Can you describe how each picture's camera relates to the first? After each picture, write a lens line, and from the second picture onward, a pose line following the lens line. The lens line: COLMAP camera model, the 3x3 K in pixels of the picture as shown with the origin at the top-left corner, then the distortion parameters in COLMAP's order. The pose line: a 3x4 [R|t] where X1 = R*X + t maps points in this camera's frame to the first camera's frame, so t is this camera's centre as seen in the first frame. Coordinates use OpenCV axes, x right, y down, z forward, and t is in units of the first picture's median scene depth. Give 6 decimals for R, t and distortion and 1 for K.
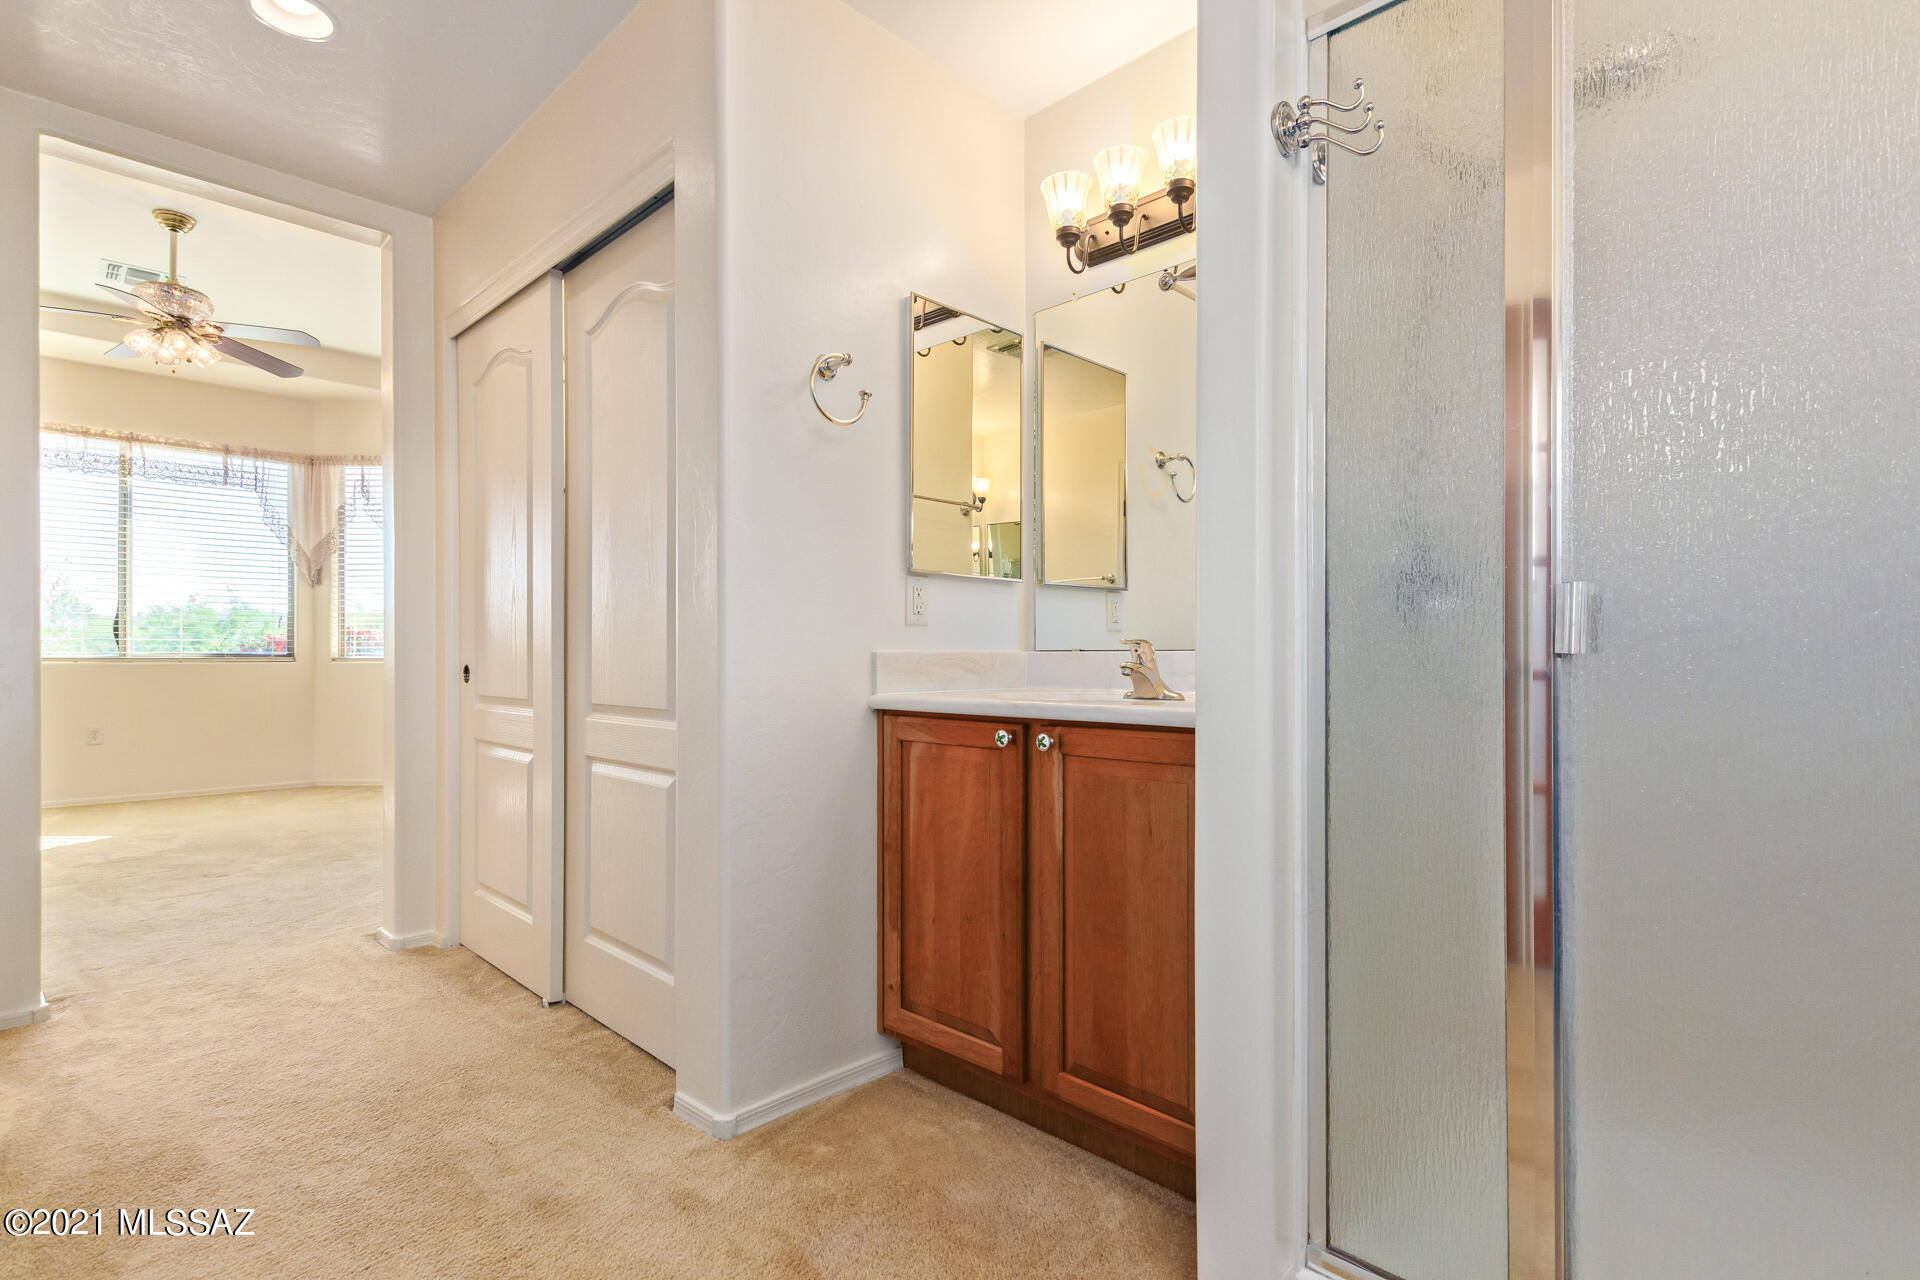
lens RADIAL K [[933.5, 0, 952.1], [0, 933.5, 656.1], [0, 0, 1]] dist [0.014117, 0.000095]
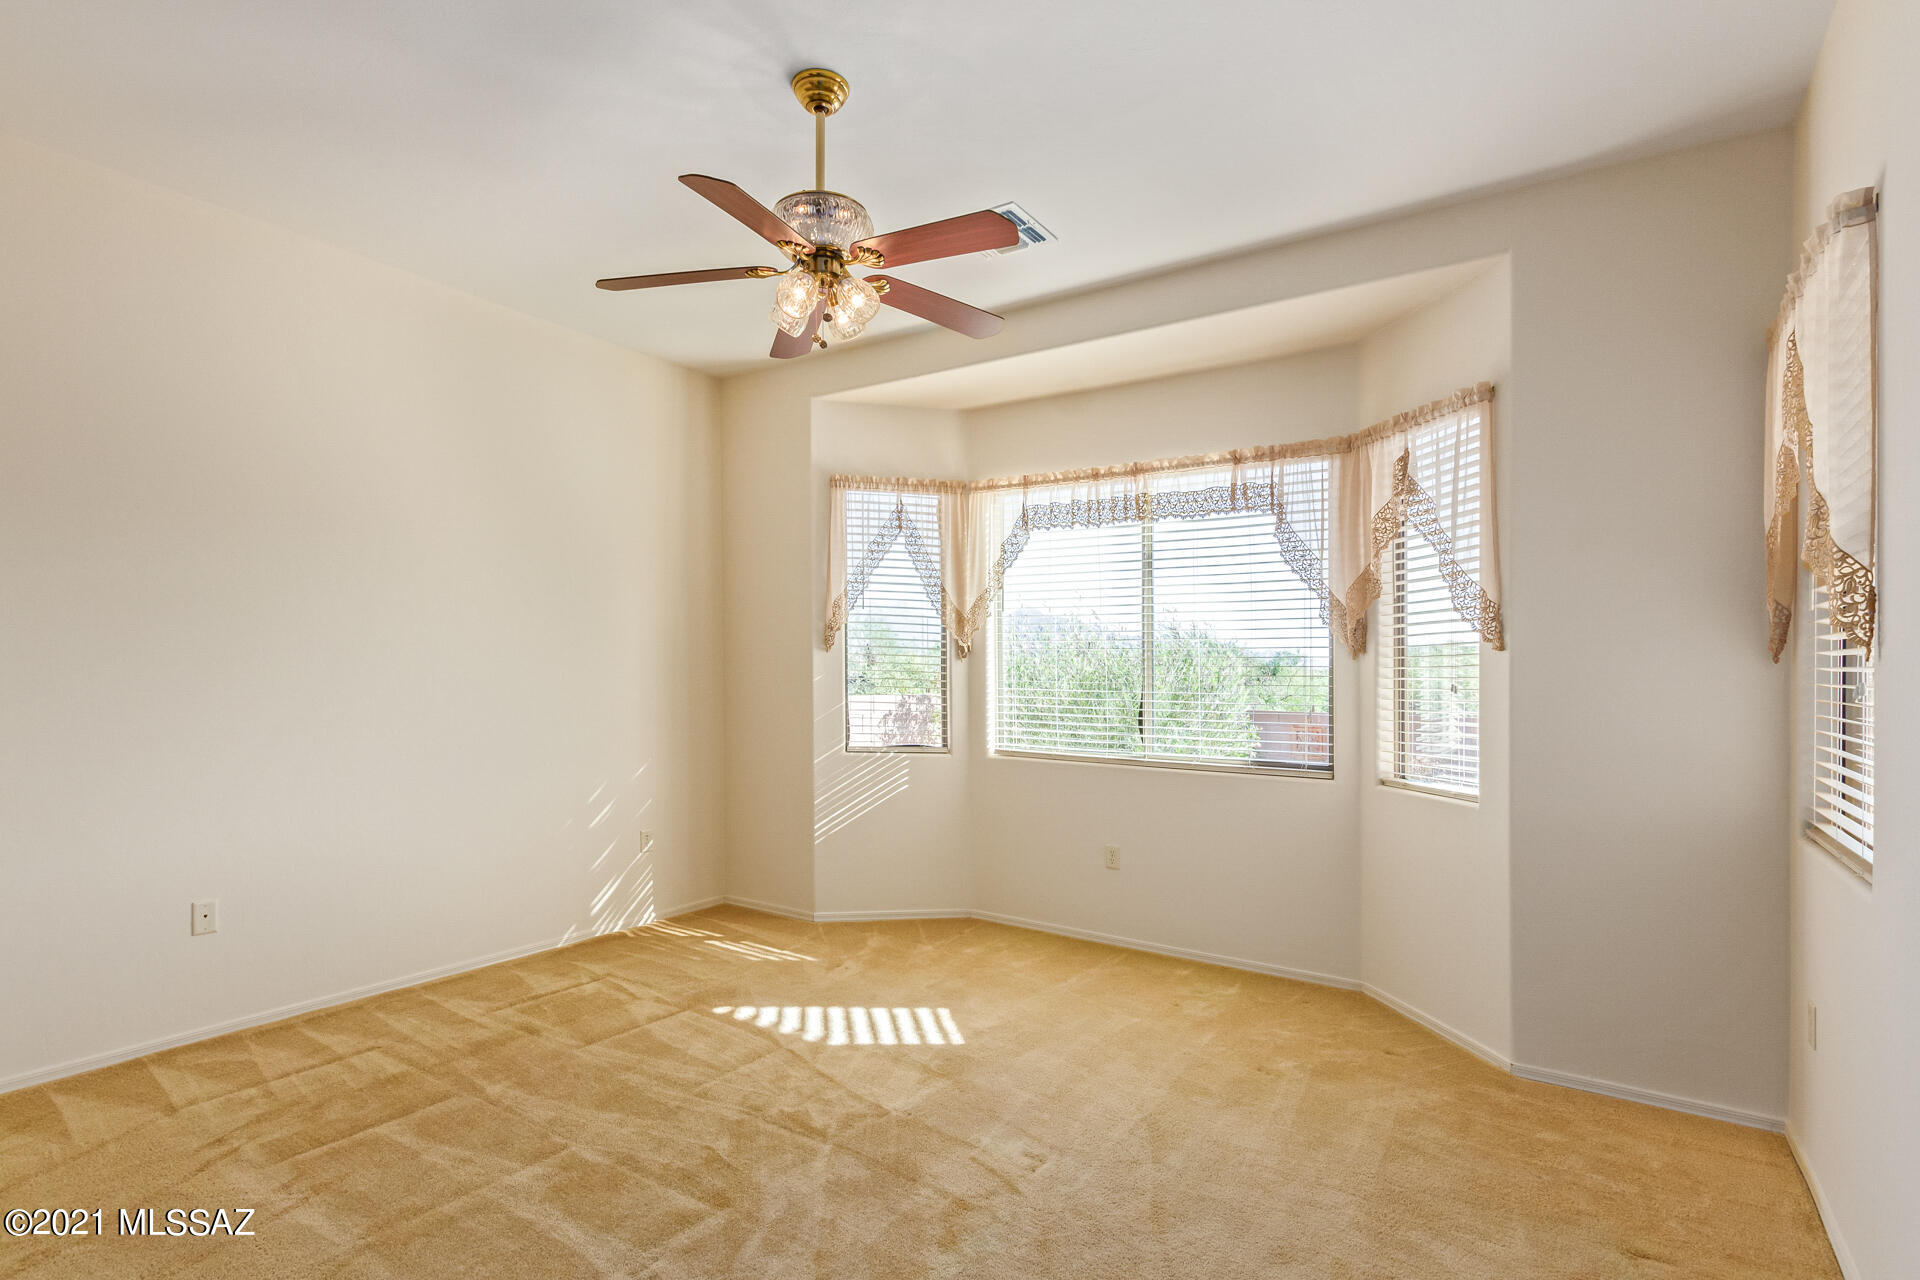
lens RADIAL K [[933.5, 0, 952.1], [0, 933.5, 656.1], [0, 0, 1]] dist [0.014117, 0.000095]
pose [[0.196727, -0.009141, -0.980416, -0.155610], [-0.008272, 0.999905, -0.010983, -0.067425], [0.980423, 0.010270, 0.196633, 0.652156]]
